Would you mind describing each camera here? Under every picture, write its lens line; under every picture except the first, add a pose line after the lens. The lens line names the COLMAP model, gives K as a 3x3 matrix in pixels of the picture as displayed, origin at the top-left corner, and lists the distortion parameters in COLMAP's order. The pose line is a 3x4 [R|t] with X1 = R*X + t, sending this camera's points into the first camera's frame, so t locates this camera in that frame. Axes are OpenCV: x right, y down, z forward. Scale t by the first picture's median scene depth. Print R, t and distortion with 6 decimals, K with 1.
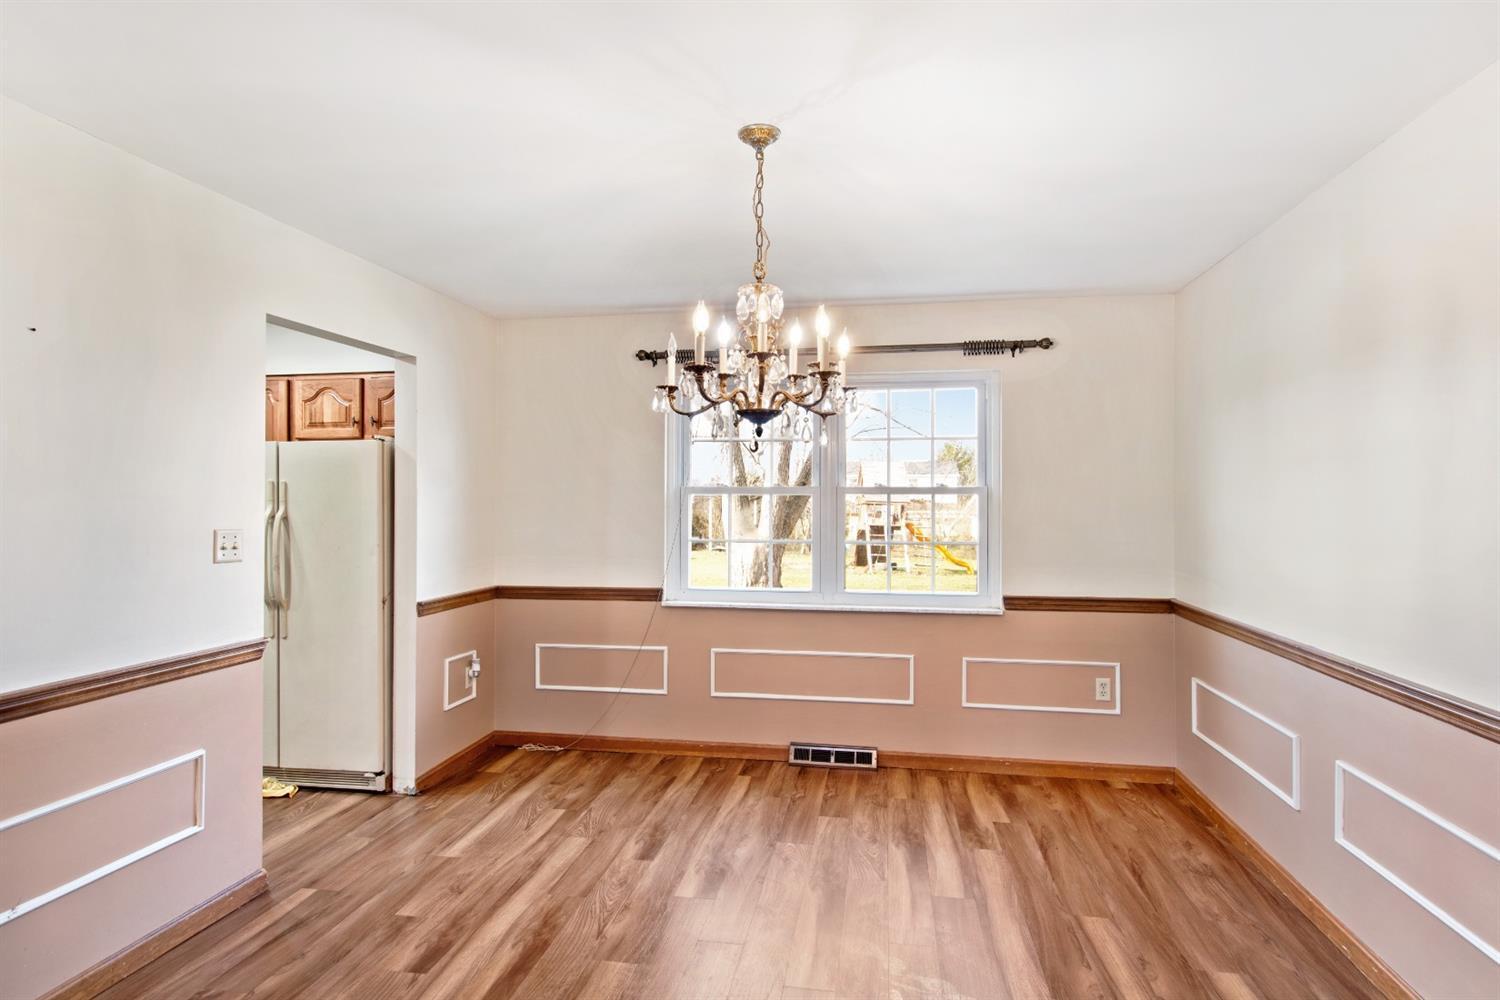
lens RADIAL K [[756.9, 0, 762.6], [0, 756.9, 497.3], [0, 0, 1]] dist [-0.005494, -0.001105]
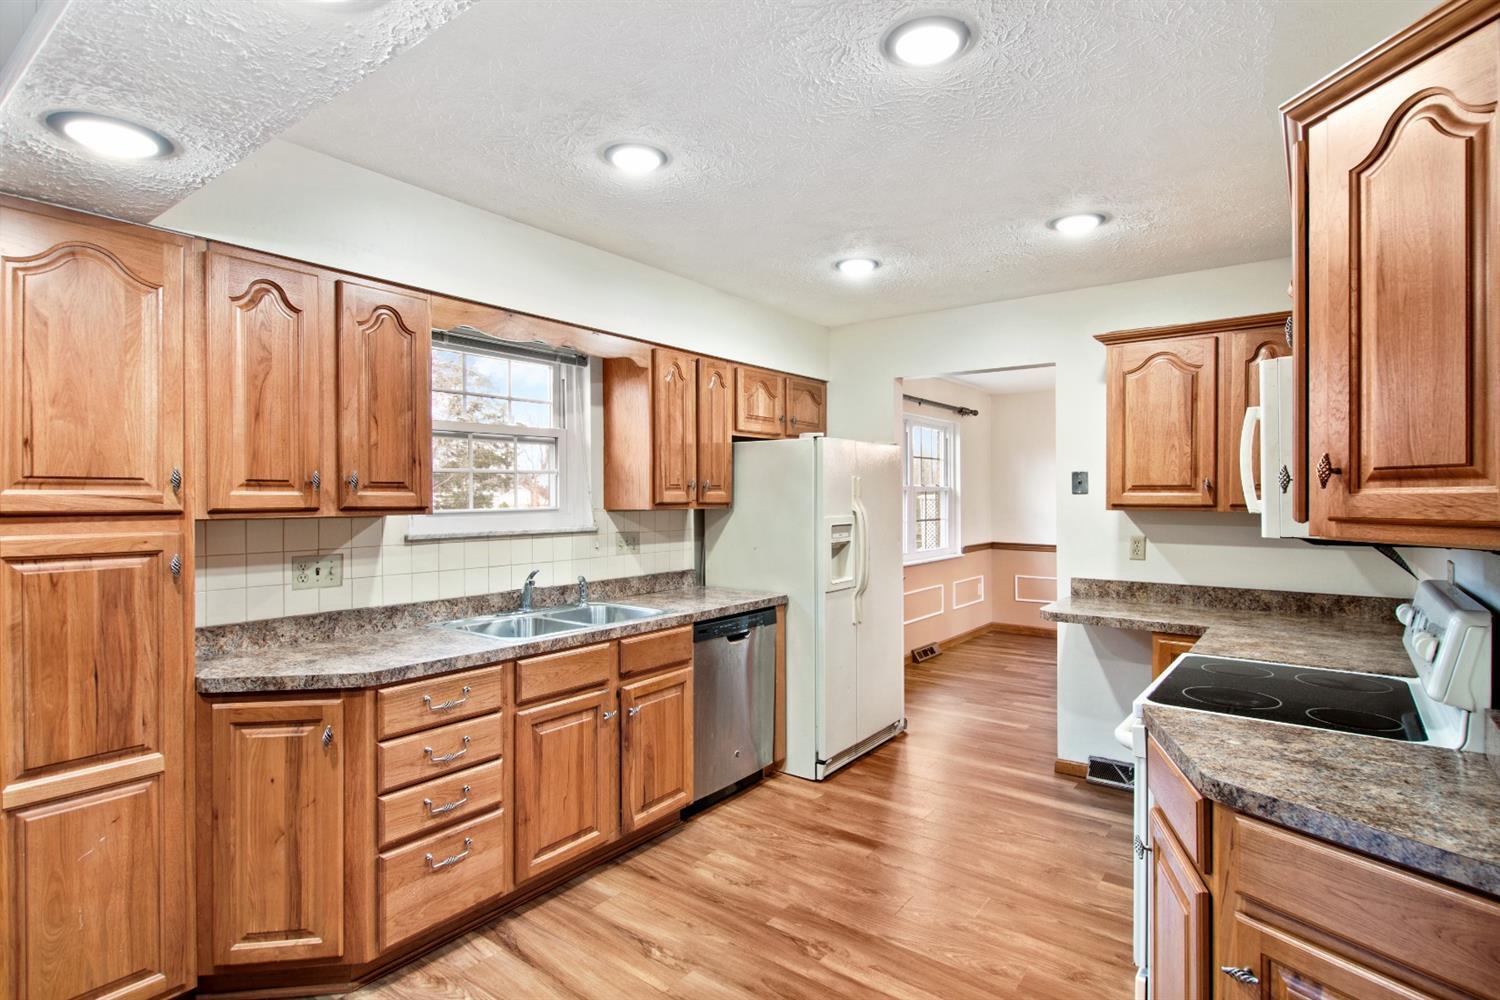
lens RADIAL K [[756.9, 0, 762.6], [0, 756.9, 497.3], [0, 0, 1]] dist [-0.005494, -0.001105]
pose [[0.455130, -0.006714, 0.890400, -1.551870], [-0.004909, 0.999937, 0.010049, -0.006117], [-0.890412, -0.008945, 0.455068, 0.595828]]
